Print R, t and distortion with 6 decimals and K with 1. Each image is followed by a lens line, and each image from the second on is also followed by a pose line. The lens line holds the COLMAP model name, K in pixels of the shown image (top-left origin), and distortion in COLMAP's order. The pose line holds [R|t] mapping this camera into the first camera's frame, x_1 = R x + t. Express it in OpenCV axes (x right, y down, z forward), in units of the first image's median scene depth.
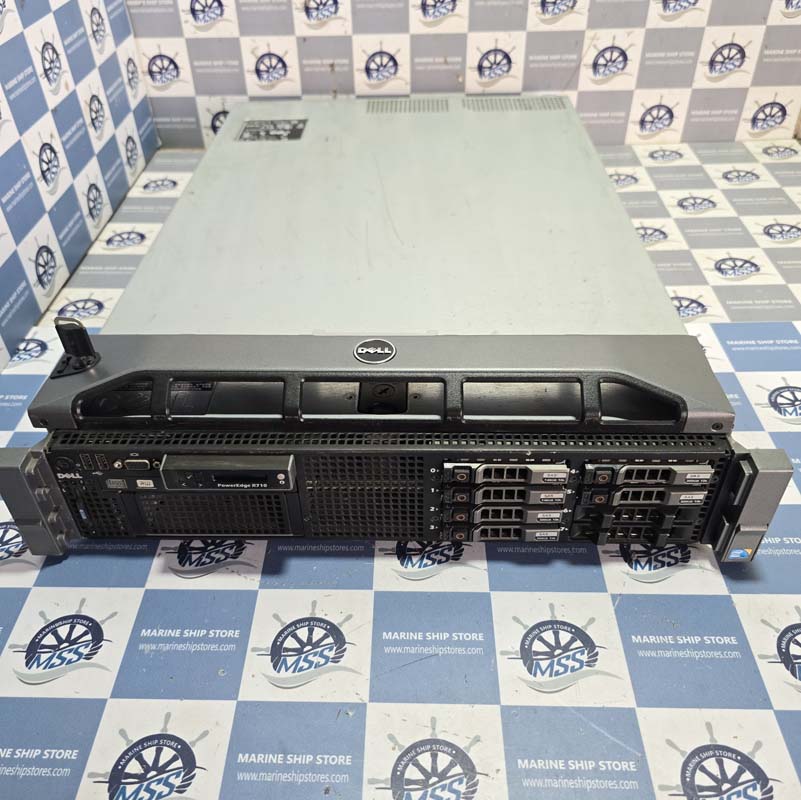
lens RADIAL K [[748.2, 0, 387.5], [0, 748.2, 399.8], [0, 0, 1]] dist [0.005761, -0.018846]
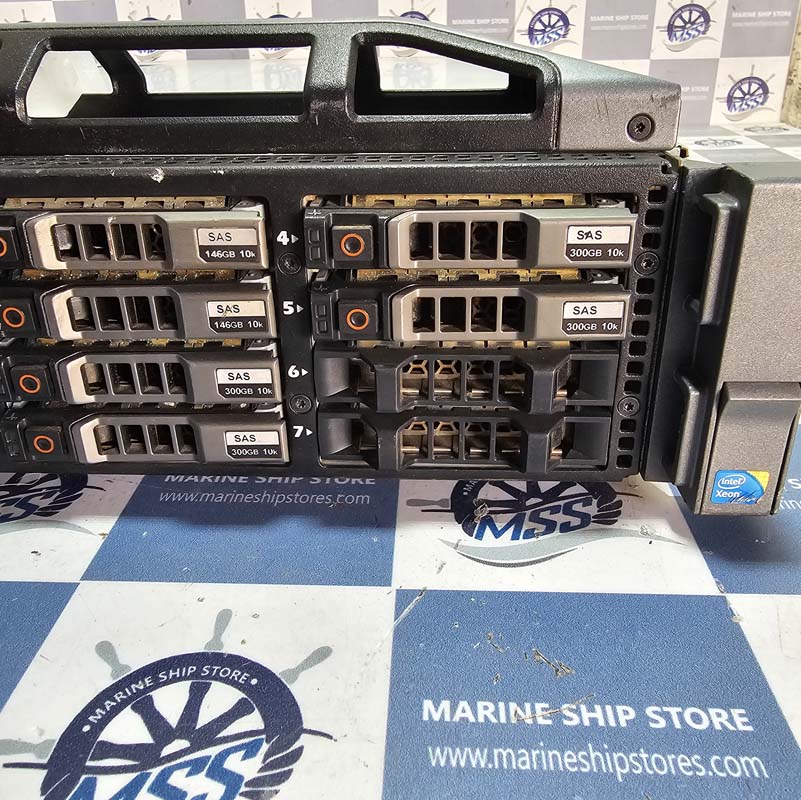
lens RADIAL K [[746.0, 0, 398.3], [0, 746.0, 329.9], [0, 0, 1]] dist [0.000608, 0.000719]
pose [[0.999797, 0.017269, -0.010366, 0.292524], [-0.019498, 0.958866, -0.283188, 0.234626], [0.005049, 0.283332, 0.959009, 0.597959]]
